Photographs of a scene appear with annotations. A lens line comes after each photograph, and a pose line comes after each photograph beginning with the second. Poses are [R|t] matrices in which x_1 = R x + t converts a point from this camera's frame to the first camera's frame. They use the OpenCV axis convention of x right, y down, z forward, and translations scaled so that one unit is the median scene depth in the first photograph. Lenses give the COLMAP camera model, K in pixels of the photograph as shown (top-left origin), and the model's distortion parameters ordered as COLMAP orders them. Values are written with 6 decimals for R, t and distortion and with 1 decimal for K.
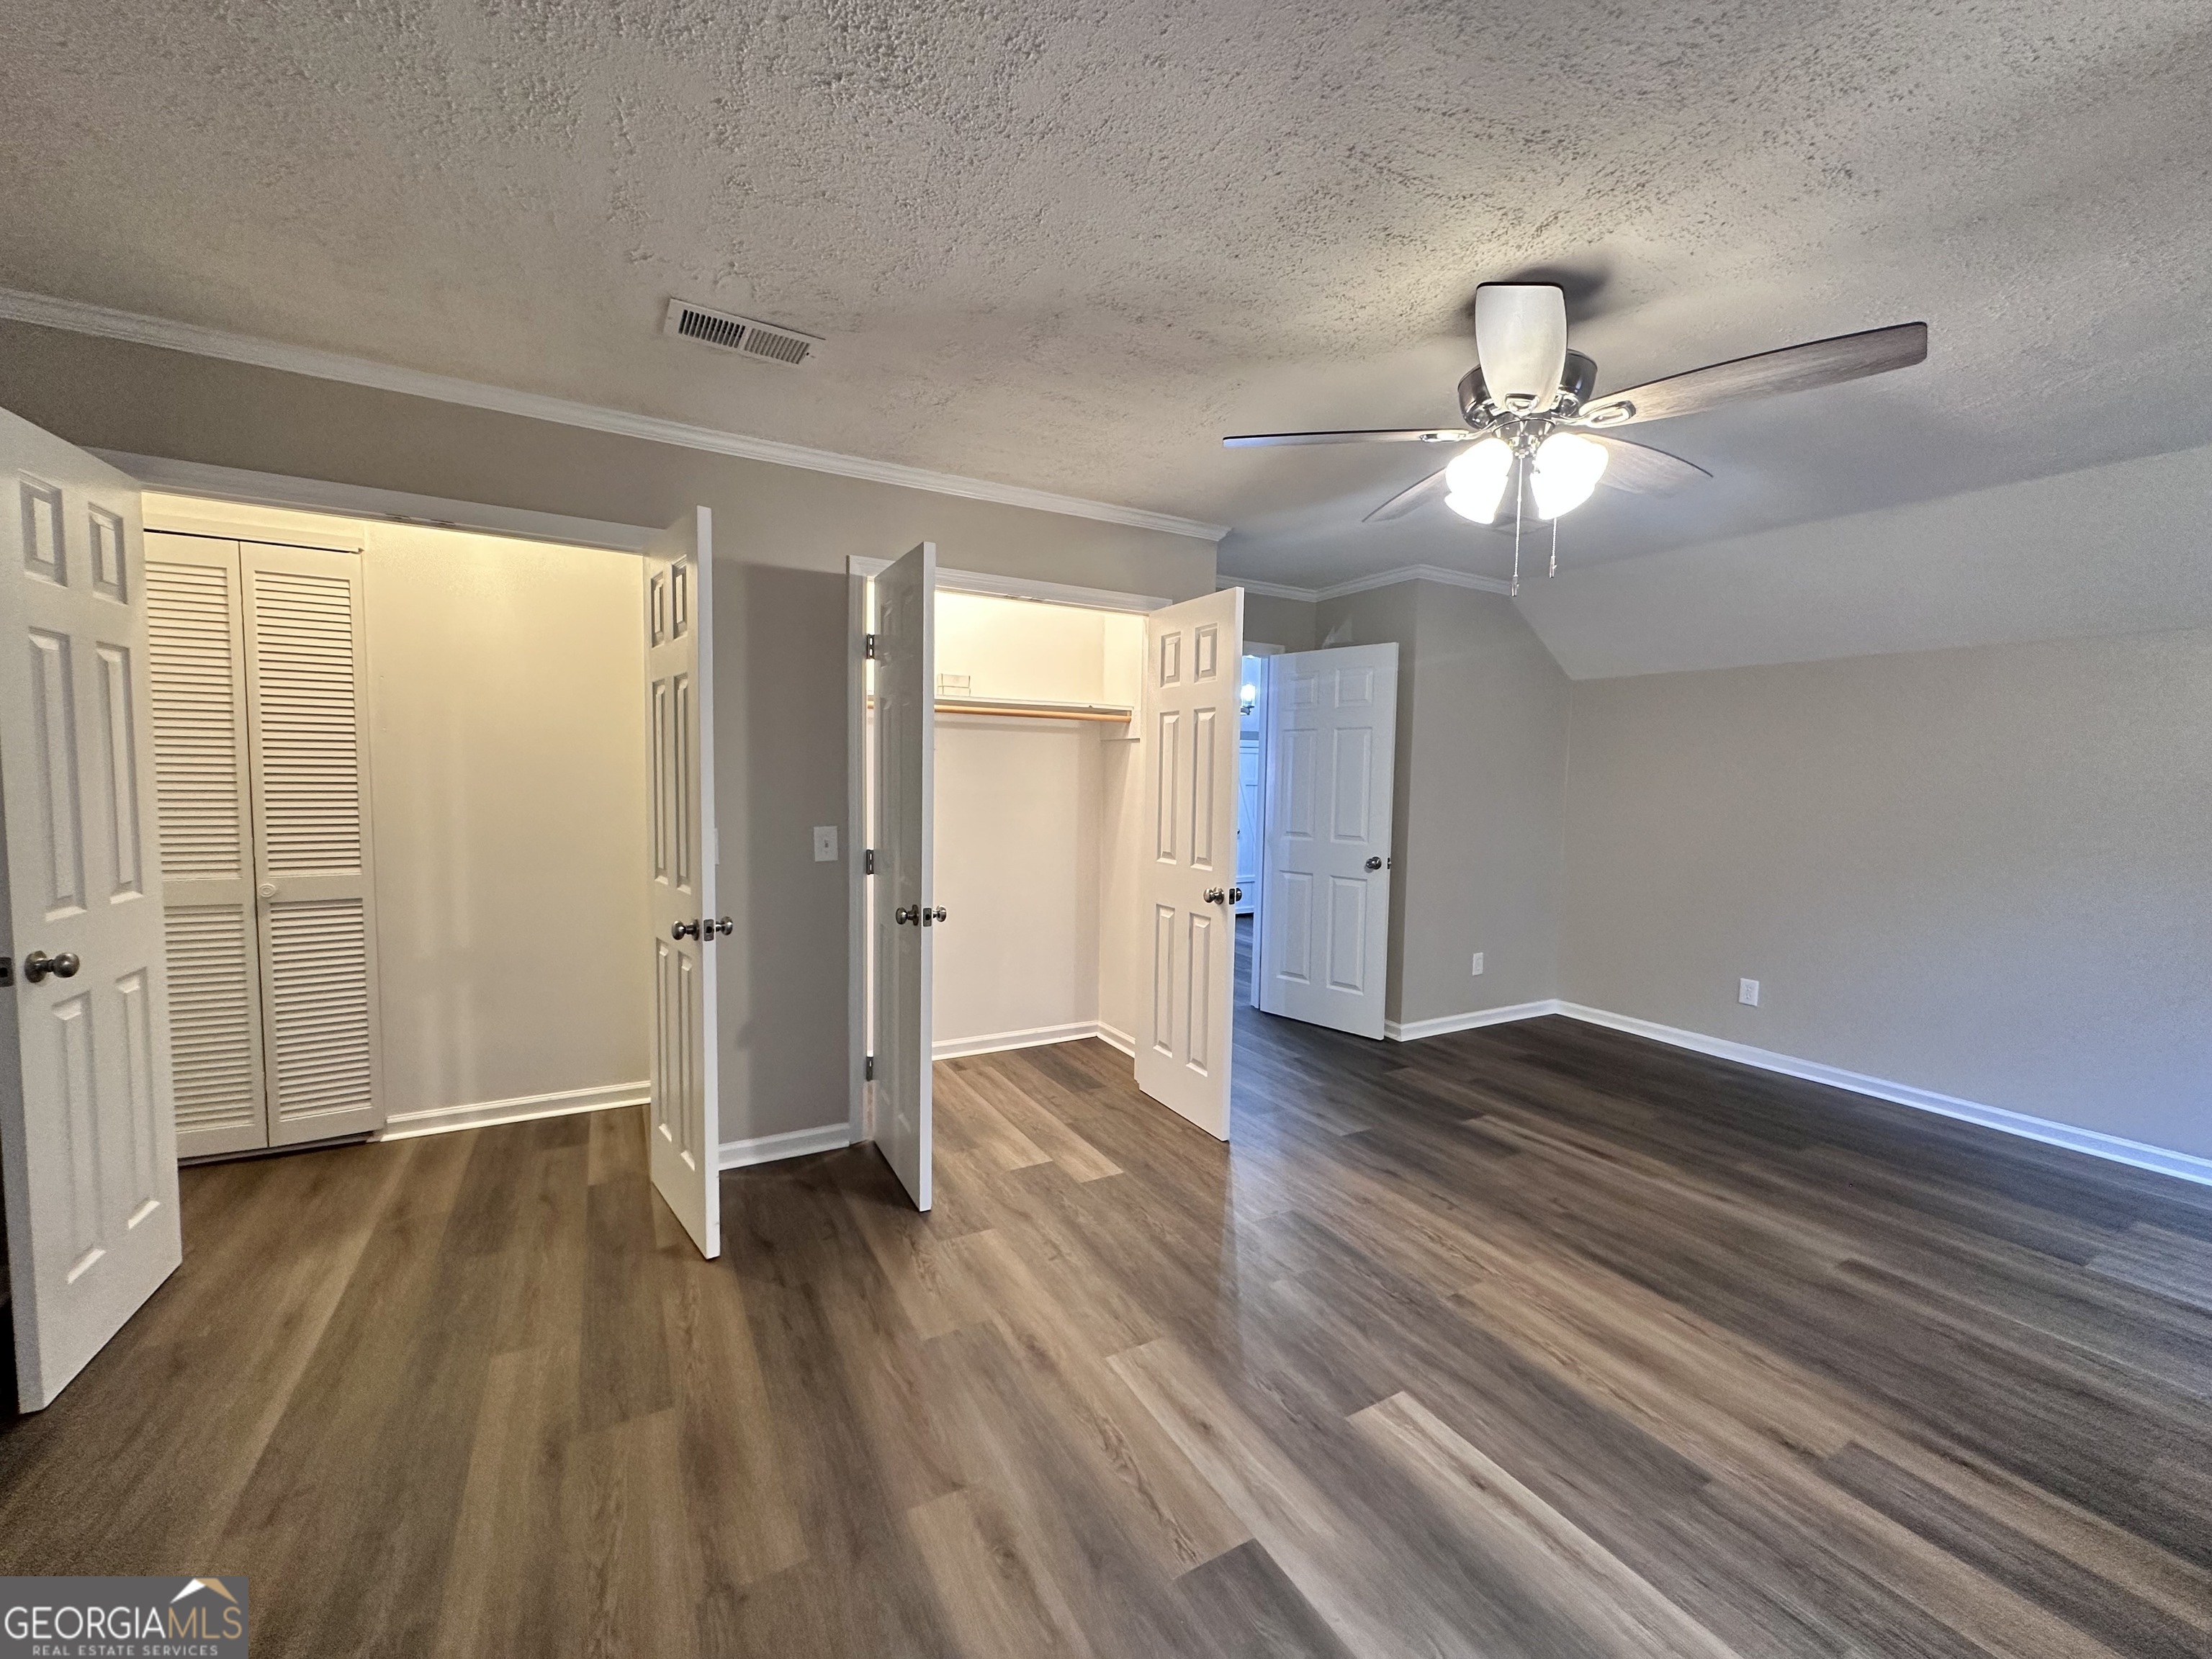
lens RADIAL K [[880.4, 0, 1107.5], [0, 880.4, 832.1], [0, 0, 1]] dist [-0.002045, 0.000298]
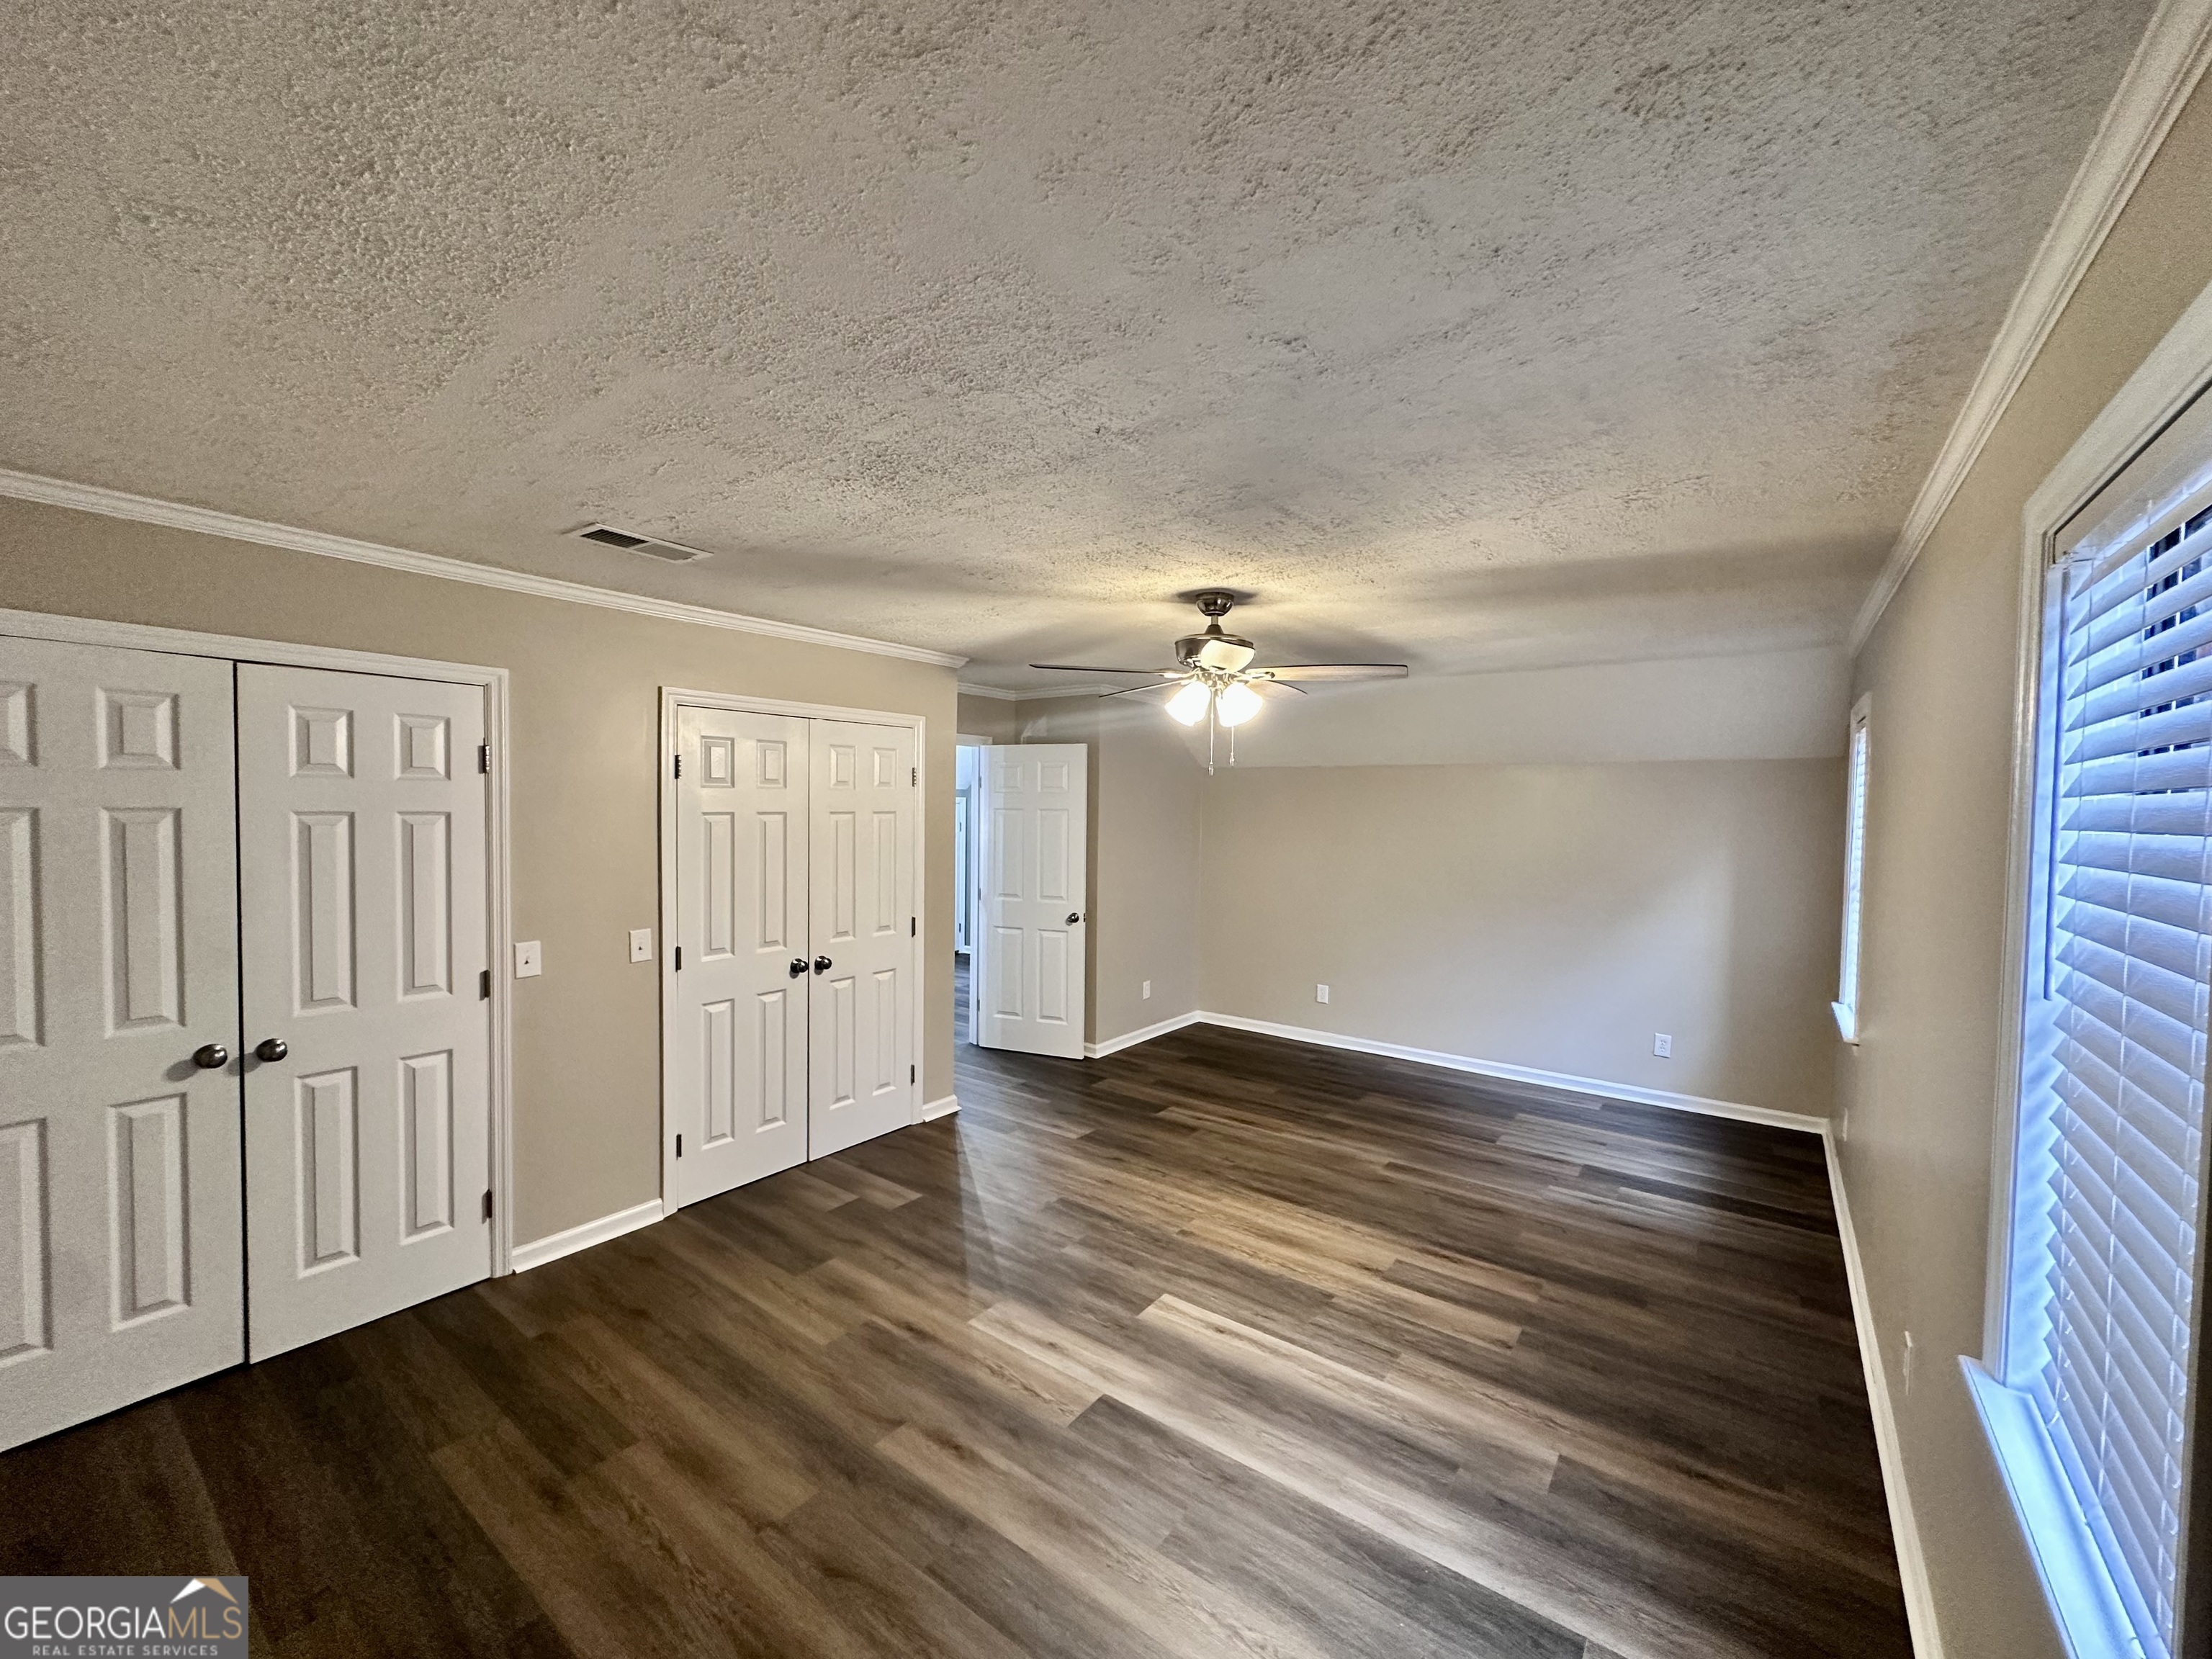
lens RADIAL K [[880.4, 0, 1107.5], [0, 880.4, 832.1], [0, 0, 1]] dist [-0.002045, 0.000298]
pose [[0.914520, -0.020142, 0.404039, -0.272215], [0.030377, 0.999359, -0.018937, -0.107758], [-0.403399, 0.029592, 0.914546, -0.292650]]
